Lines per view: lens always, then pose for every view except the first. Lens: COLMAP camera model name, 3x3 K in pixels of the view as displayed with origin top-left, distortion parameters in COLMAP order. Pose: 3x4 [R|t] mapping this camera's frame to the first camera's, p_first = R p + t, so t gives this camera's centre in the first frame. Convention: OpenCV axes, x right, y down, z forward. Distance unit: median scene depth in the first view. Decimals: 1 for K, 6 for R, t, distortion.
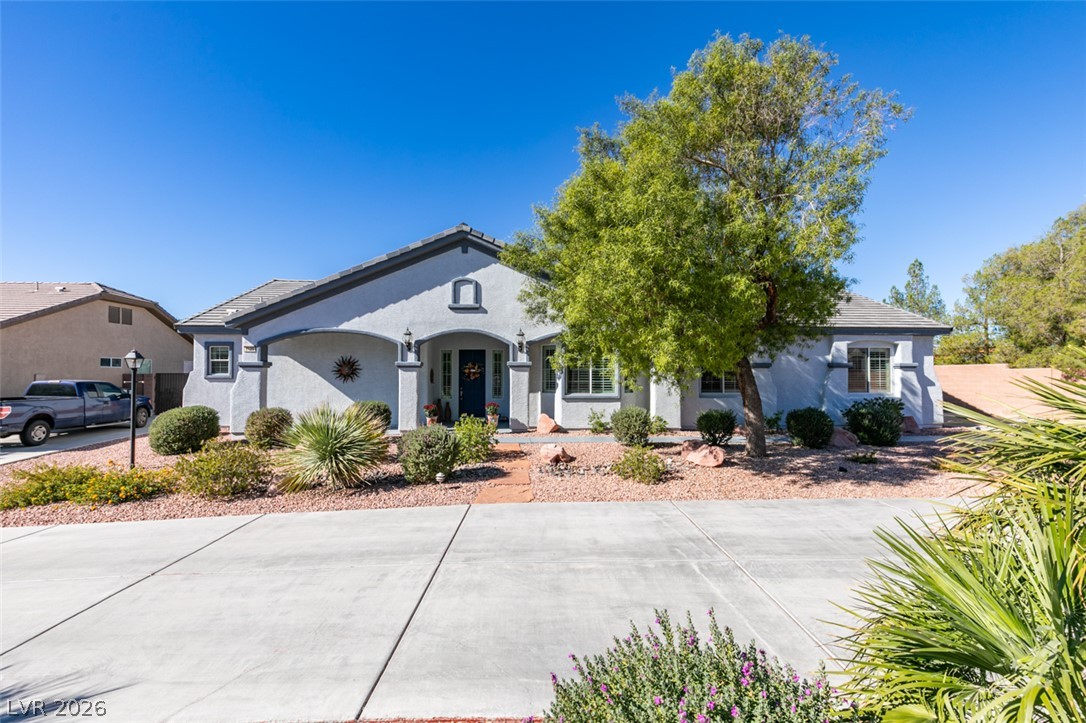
lens RADIAL K [[484.5, 0, 542.7], [0, 484.5, 367.5], [0, 0, 1]] dist [0.007360, -0.002019]
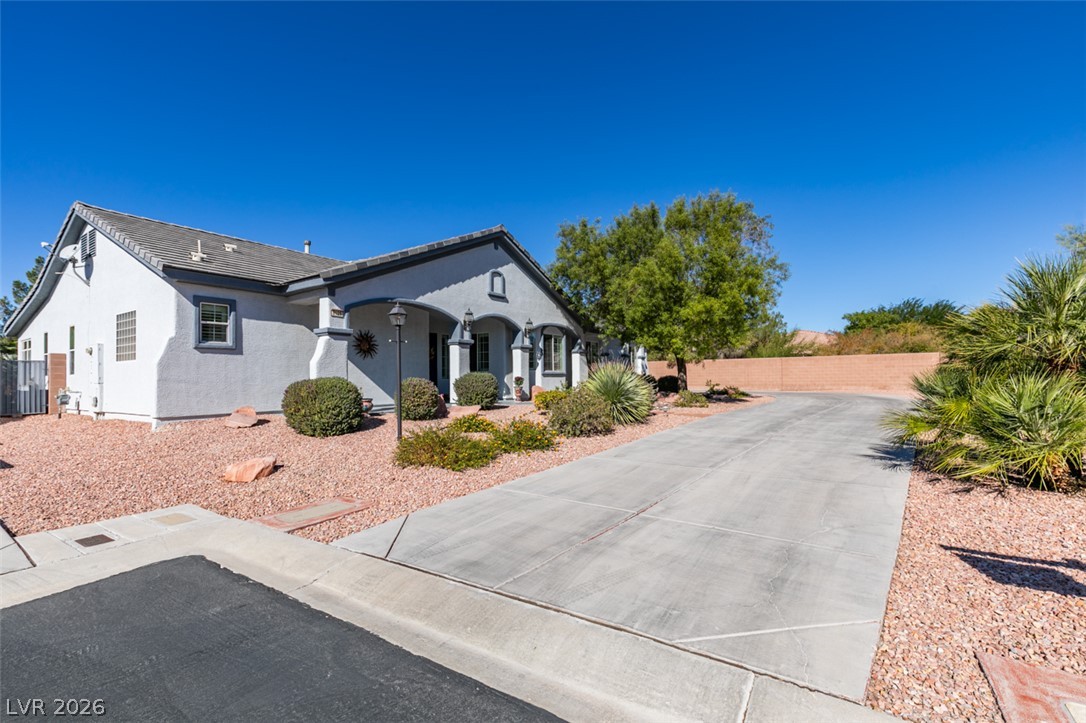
lens RADIAL K [[484.5, 0, 542.7], [0, 484.5, 367.5], [0, 0, 1]] dist [0.007360, -0.002019]
pose [[0.616621, 0.011193, 0.787181, -0.994618], [-0.000195, 0.999901, -0.014066, 0.064717], [-0.787260, 0.008520, 0.616562, 0.188901]]
